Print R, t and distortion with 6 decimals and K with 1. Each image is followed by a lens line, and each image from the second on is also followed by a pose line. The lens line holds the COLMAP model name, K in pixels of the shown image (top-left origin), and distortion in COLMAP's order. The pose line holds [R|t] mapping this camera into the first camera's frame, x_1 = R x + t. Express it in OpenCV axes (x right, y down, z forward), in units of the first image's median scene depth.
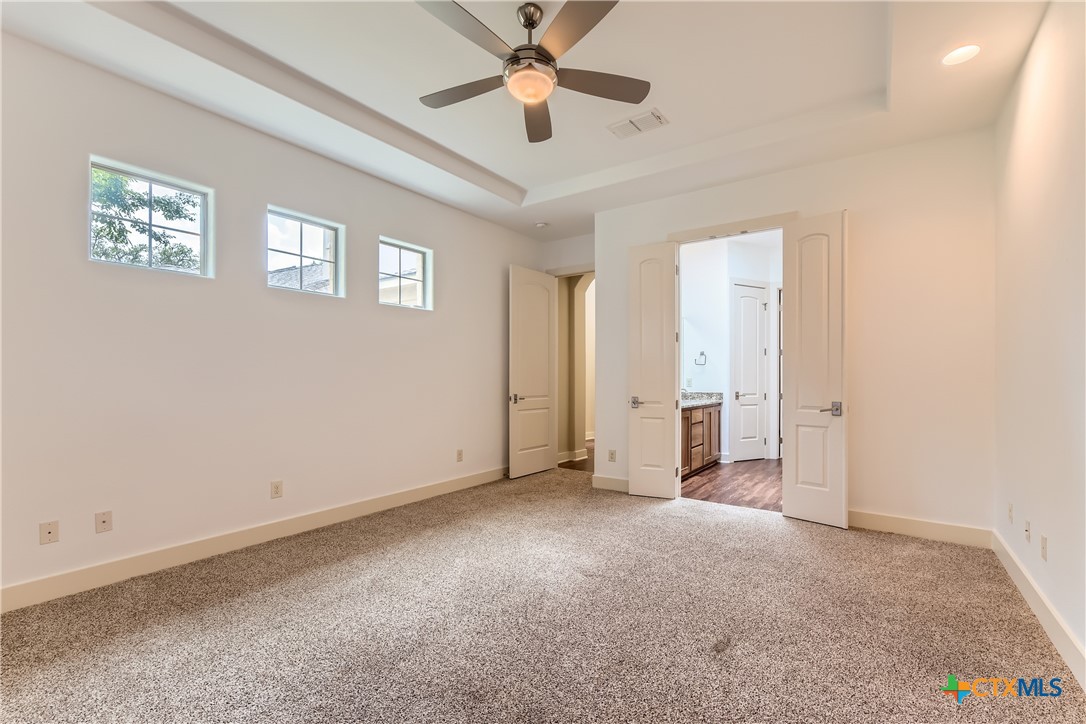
lens RADIAL K [[489.1, 0, 547.1], [0, 489.1, 370.4], [0, 0, 1]] dist [0.001521, 0.000105]
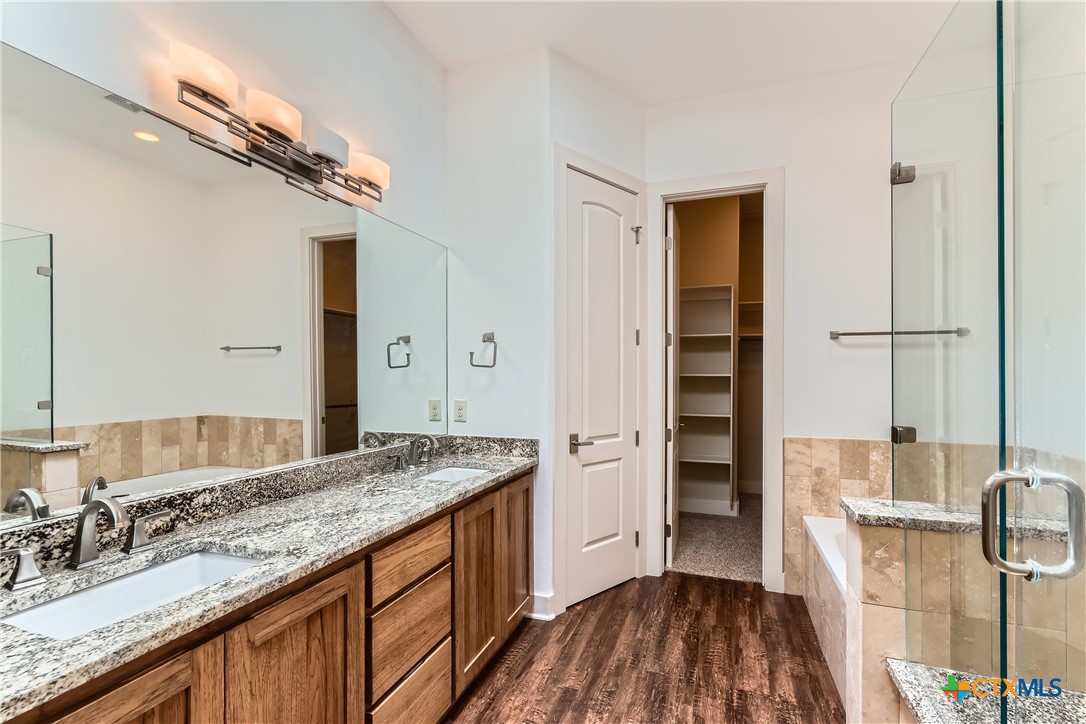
lens RADIAL K [[489.1, 0, 542.6], [0, 489.1, 369.9], [0, 0, 1]] dist [0.001521, 0.000105]
pose [[0.967929, -0.000434, 0.251224, 0.262139], [0.000243, 1.000000, 0.000790, -0.009520], [-0.251224, -0.000703, 0.967929, 0.617327]]
